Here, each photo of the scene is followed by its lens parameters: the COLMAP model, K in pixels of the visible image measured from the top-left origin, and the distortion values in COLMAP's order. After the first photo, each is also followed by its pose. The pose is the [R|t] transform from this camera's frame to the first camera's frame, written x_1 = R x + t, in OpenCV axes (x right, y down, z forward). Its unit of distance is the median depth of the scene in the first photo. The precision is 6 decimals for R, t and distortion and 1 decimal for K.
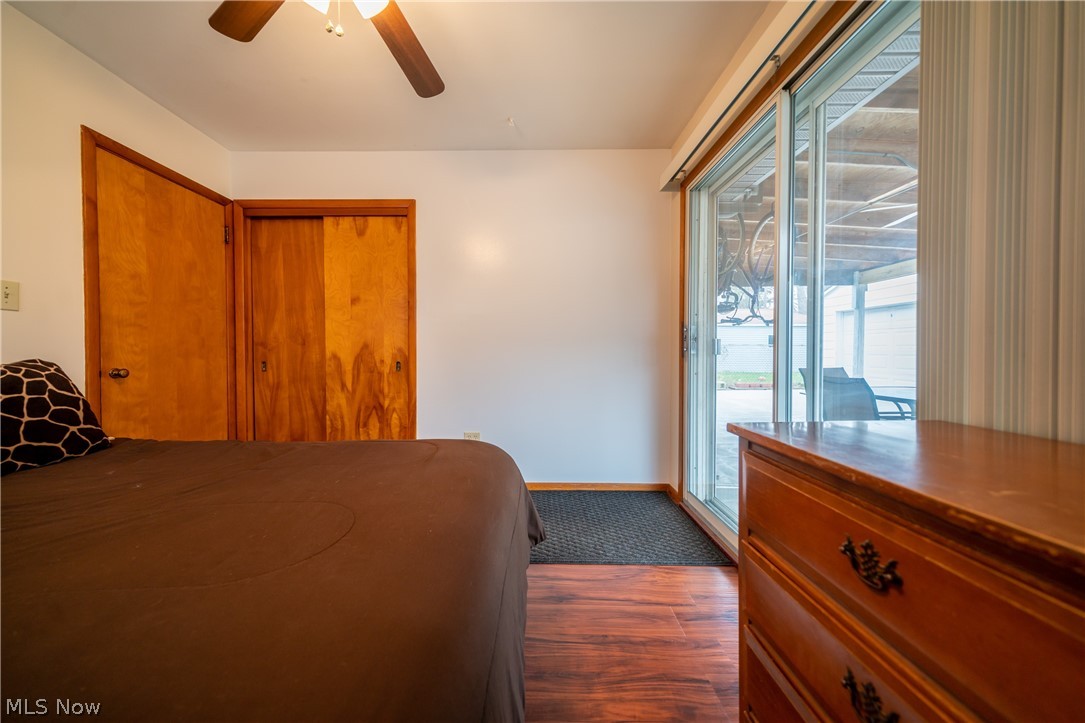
lens RADIAL K [[365.7, 0, 536.6], [0, 365.7, 356.1], [0, 0, 1]] dist [0.006831, -0.001097]
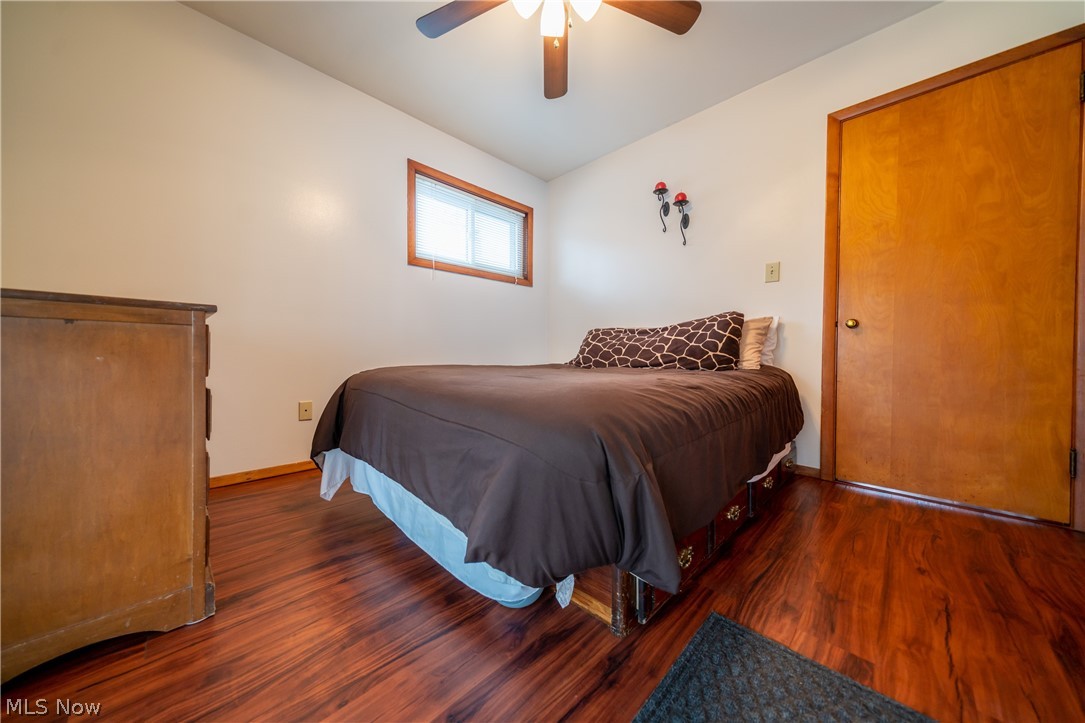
lens RADIAL K [[365.7, 0, 538.8], [0, 365.7, 353.1], [0, 0, 1]] dist [0.006831, -0.001097]
pose [[-0.703461, 0.000681, -0.710733, 0.274676], [-0.007661, 0.999934, 0.008540, 0.139252], [0.710692, 0.011453, -0.703410, 1.166516]]
